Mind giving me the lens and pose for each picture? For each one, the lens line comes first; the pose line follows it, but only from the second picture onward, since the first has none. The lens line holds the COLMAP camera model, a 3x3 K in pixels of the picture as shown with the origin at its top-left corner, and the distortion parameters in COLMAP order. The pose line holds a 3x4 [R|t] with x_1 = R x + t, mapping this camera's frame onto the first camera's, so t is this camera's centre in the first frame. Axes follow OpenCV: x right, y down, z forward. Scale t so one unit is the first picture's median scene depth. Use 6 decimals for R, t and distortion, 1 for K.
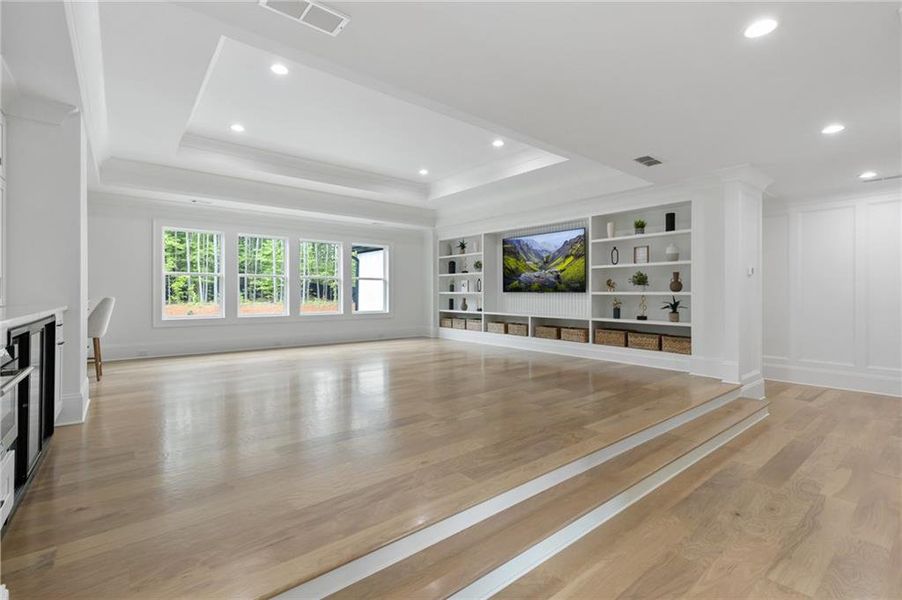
lens RADIAL K [[407.2, 0, 453.2], [0, 407.2, 297.6], [0, 0, 1]] dist [0.004228, 0.000234]
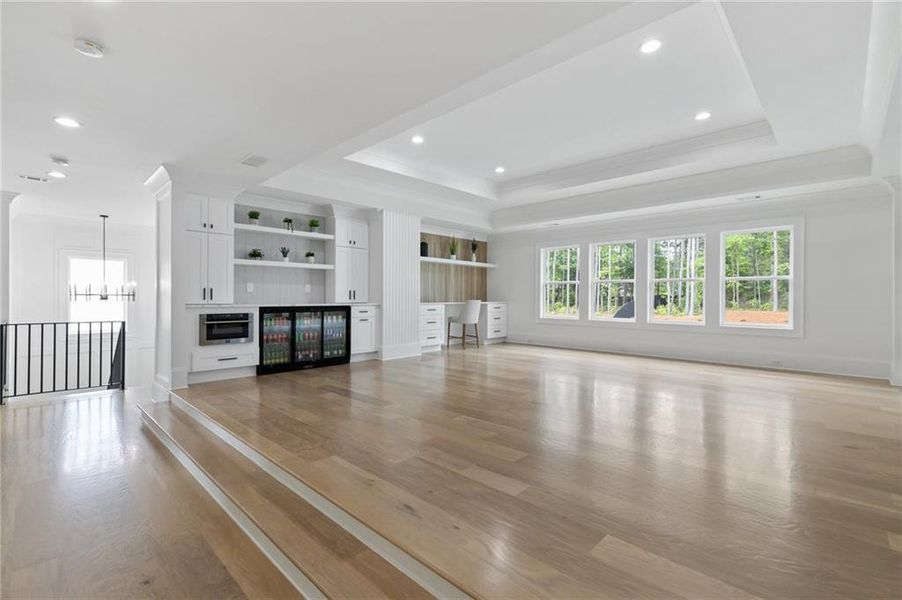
lens RADIAL K [[407.2, 0, 453.6], [0, 407.2, 296.3], [0, 0, 1]] dist [0.004228, 0.000234]
pose [[0.125303, -0.002084, -0.992116, 0.572167], [-0.016576, 0.999854, -0.004194, -0.005750], [0.991980, 0.016971, 0.125250, 0.546846]]
